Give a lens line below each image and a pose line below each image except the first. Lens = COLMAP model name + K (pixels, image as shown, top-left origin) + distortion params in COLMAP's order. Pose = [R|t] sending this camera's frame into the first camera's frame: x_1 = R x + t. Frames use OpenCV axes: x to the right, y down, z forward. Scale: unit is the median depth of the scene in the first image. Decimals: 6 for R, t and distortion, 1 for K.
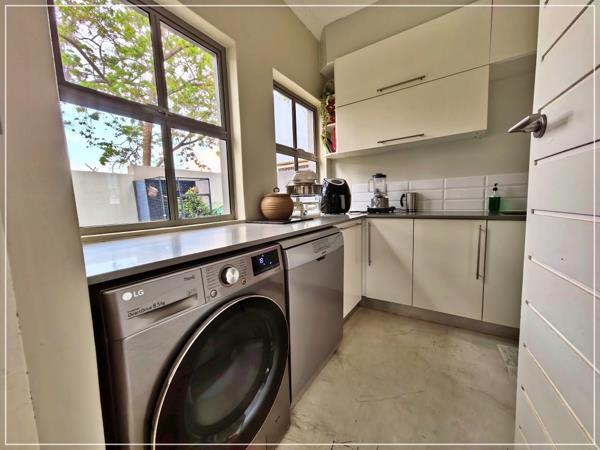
lens RADIAL K [[230.9, 0, 300.0], [0, 230.9, 225.0], [0, 0, 1]] dist [-0.001538, 0.000476]
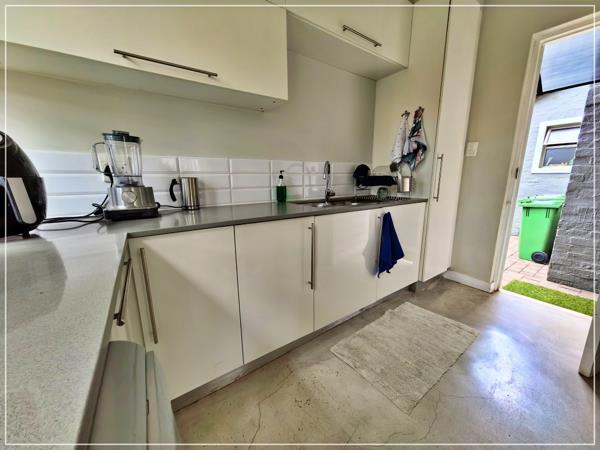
lens RADIAL K [[230.9, 0, 300.0], [0, 230.9, 225.0], [0, 0, 1]] dist [-0.001538, 0.000476]
pose [[0.375504, -0.154470, 0.913858, 0.032825], [0.092405, 0.987340, 0.128922, -0.077887], [-0.922203, 0.036034, 0.385024, 0.581578]]
